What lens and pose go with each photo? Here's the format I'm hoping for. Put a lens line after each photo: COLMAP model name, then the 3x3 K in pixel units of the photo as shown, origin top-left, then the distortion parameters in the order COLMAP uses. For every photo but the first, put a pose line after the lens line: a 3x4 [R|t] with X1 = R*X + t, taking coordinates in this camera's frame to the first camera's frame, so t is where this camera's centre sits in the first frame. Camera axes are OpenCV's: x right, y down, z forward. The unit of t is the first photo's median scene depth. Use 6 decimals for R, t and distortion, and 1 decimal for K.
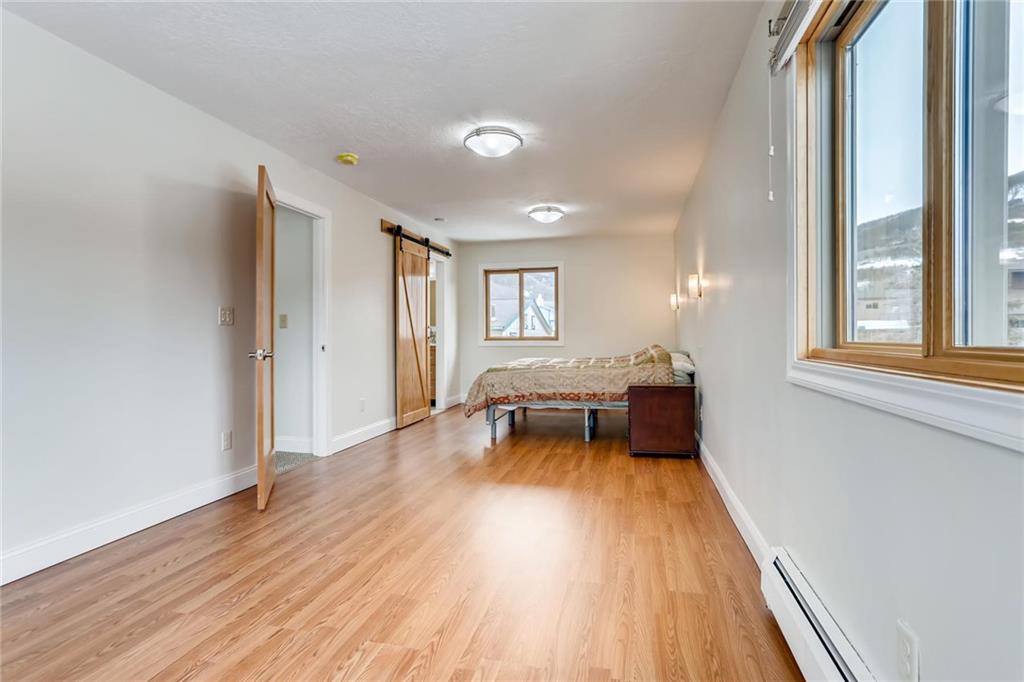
lens RADIAL K [[525.7, 0, 512.0], [0, 525.7, 341.0], [0, 0, 1]] dist [-0.000209, 0.000169]
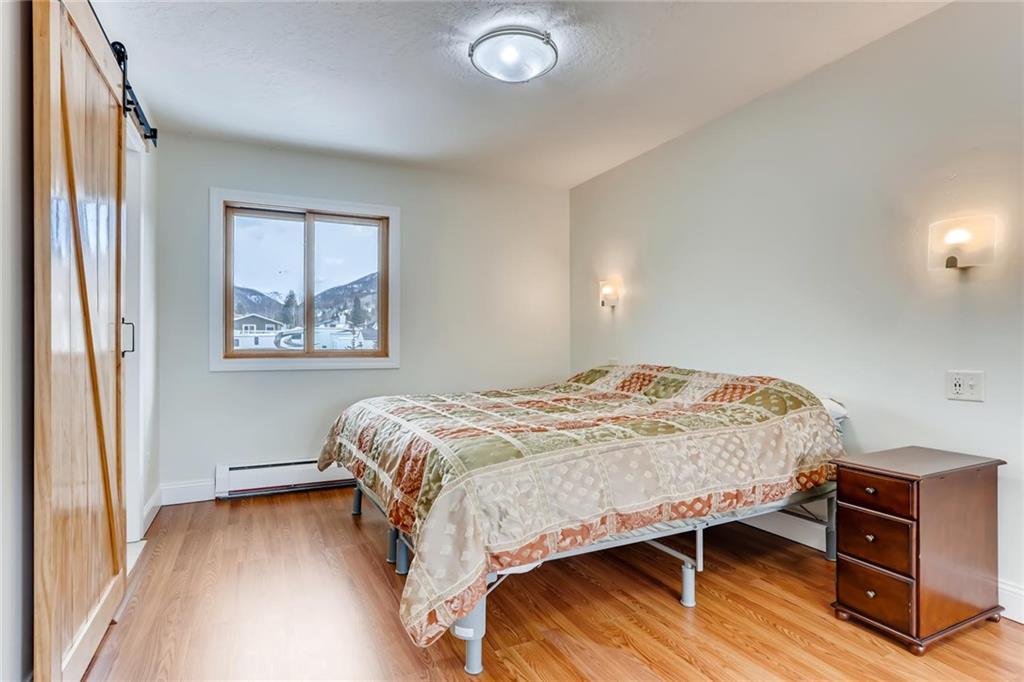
lens RADIAL K [[525.7, 0, 512.0], [0, 525.7, 341.0], [0, 0, 1]] dist [-0.000209, 0.000169]
pose [[0.775578, 0.008282, 0.631197, -0.147716], [0.006160, 0.999767, -0.020687, -0.004937], [-0.631221, 0.019933, 0.775346, 0.507271]]
